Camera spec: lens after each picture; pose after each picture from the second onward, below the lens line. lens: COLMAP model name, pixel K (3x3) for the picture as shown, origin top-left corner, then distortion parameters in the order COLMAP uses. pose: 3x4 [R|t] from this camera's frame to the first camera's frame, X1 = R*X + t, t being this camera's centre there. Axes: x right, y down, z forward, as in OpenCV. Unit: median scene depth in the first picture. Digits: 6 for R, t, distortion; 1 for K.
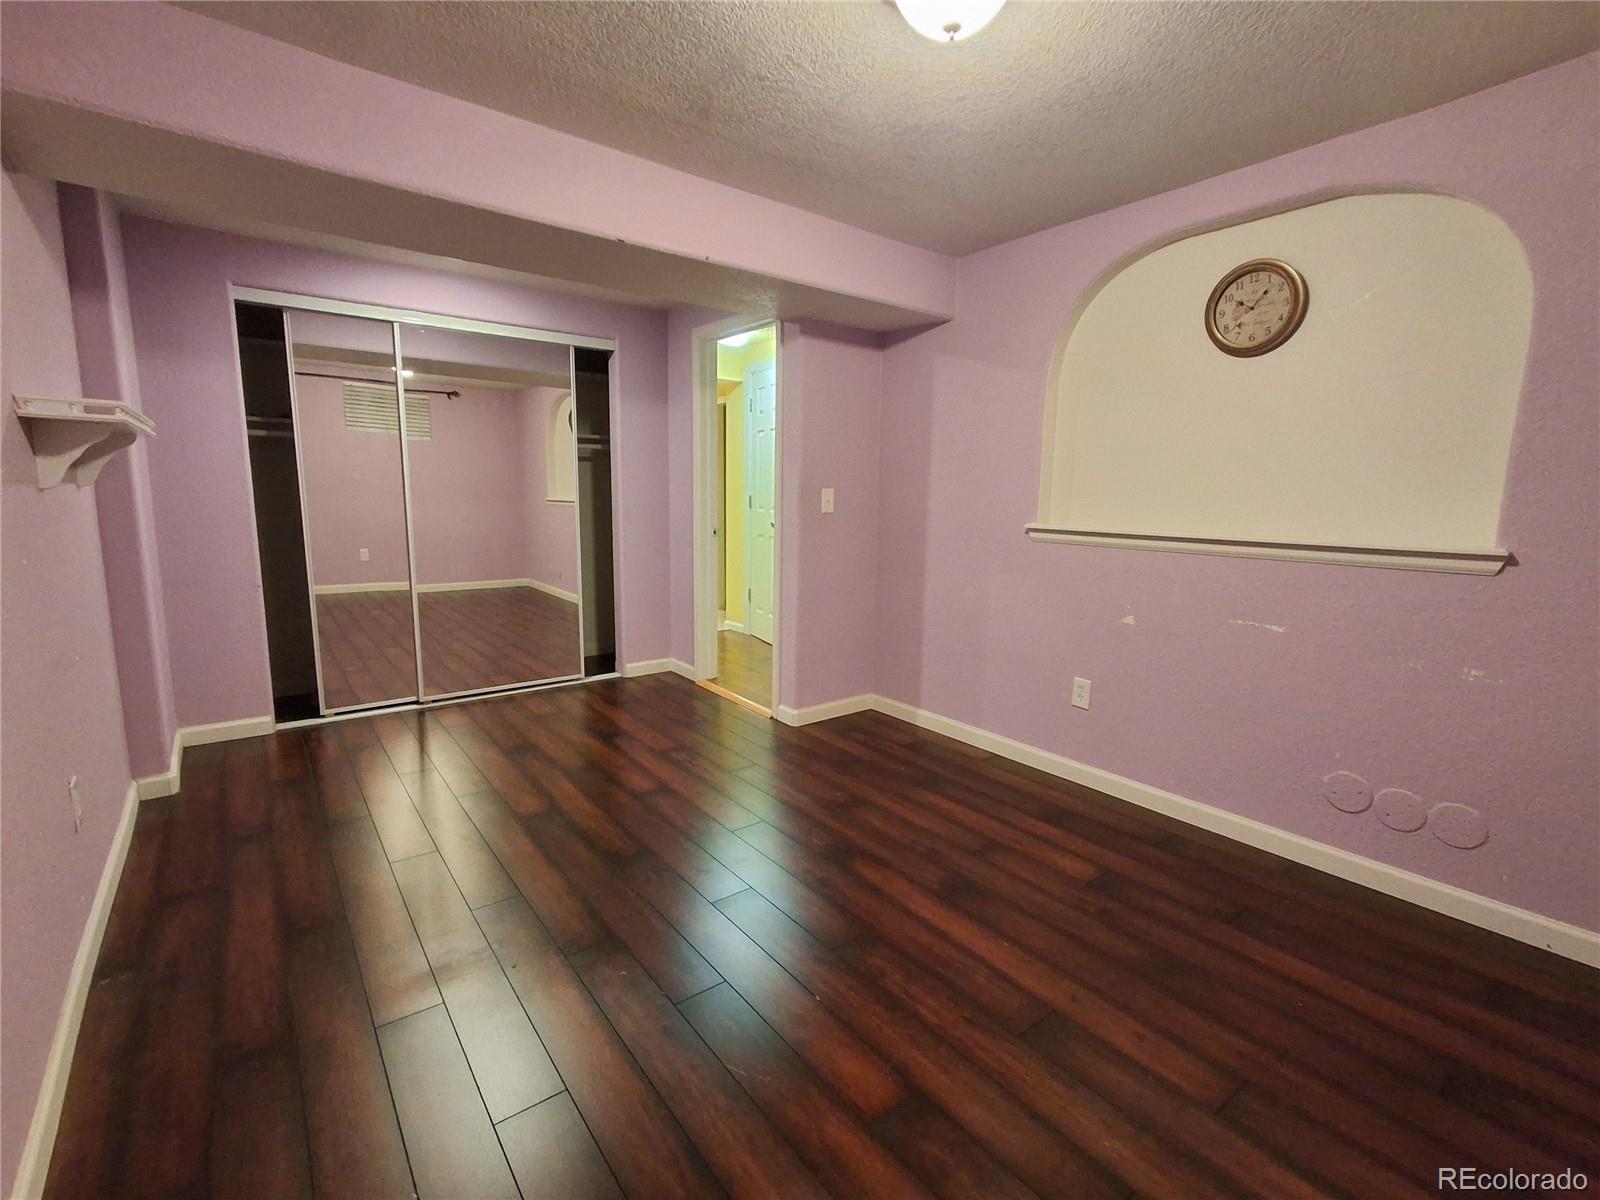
lens RADIAL K [[725.3, 0, 807.1], [0, 725.3, 597.7], [0, 0, 1]] dist [0.000493, 0.000009]
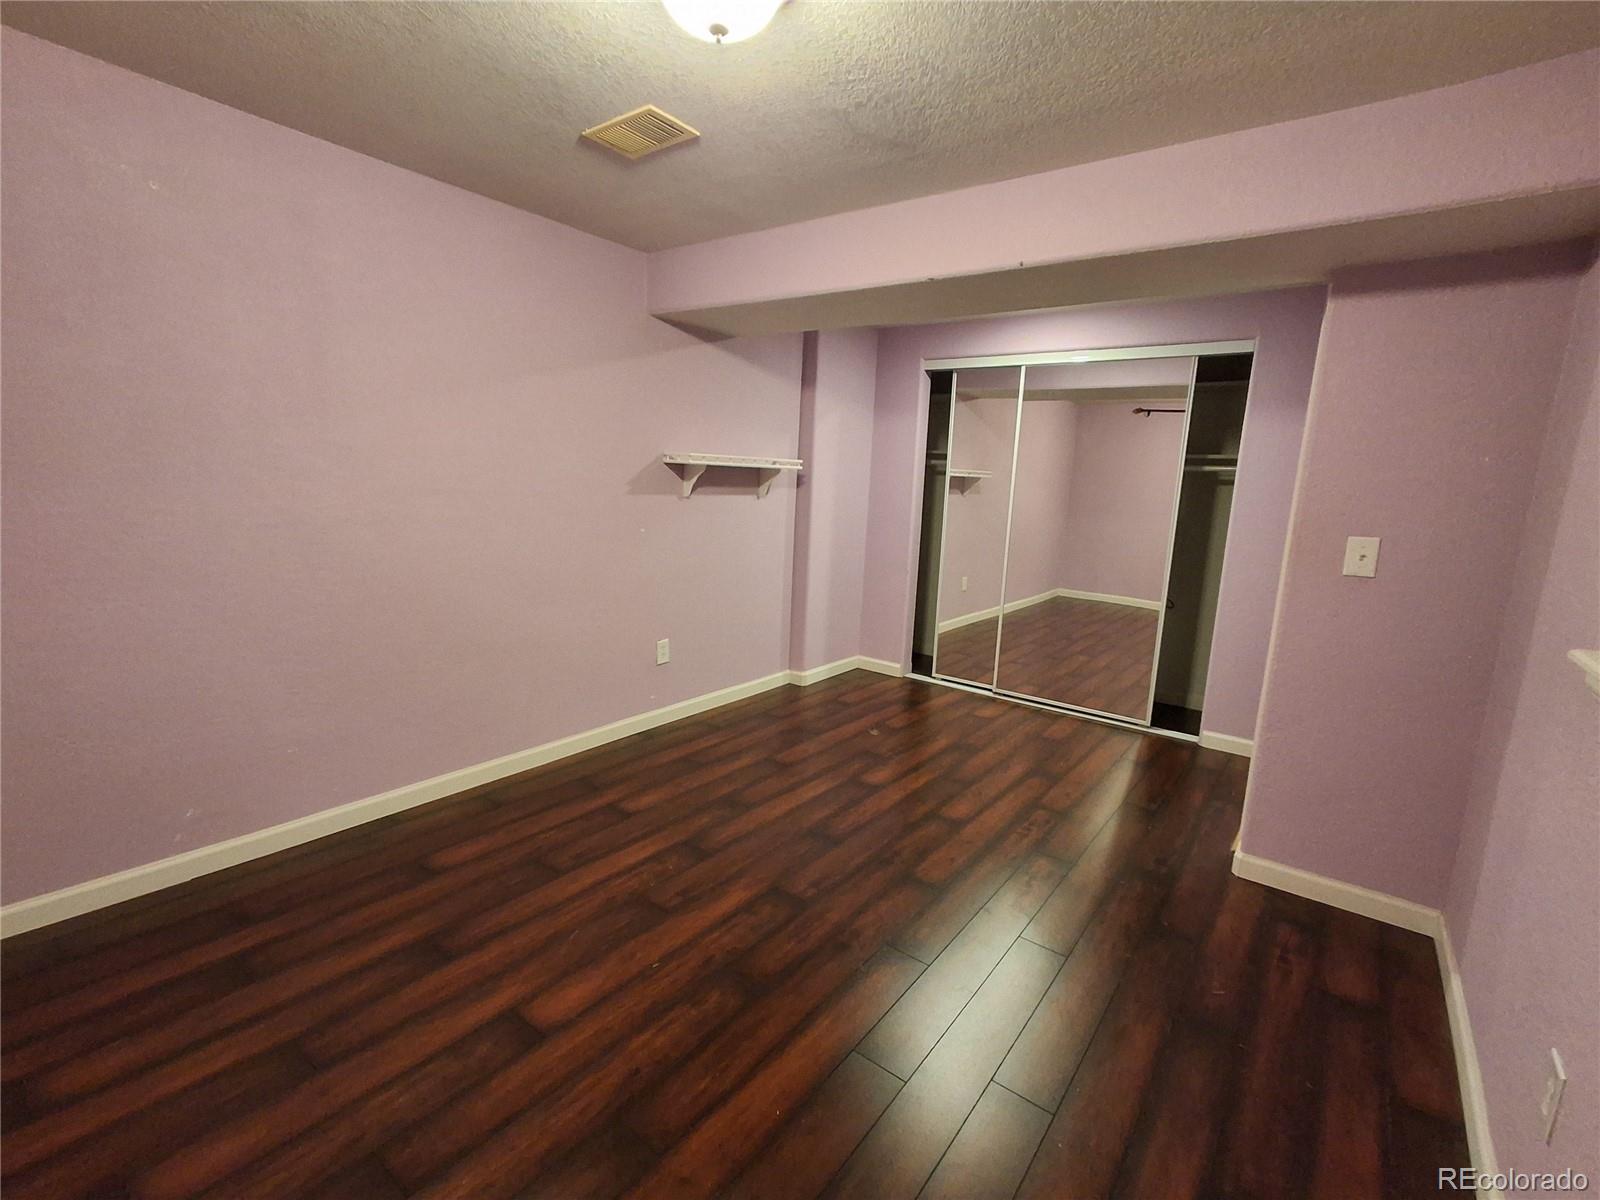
lens RADIAL K [[720.8, 0, 802.4], [0, 720.8, 609.1], [0, 0, 1]] dist [-0.001832, -0.000240]
pose [[0.251715, 0.173190, -0.952179, 0.492617], [-0.183585, 0.974539, 0.128725, -0.081614], [0.950229, 0.142404, 0.277101, 0.391121]]
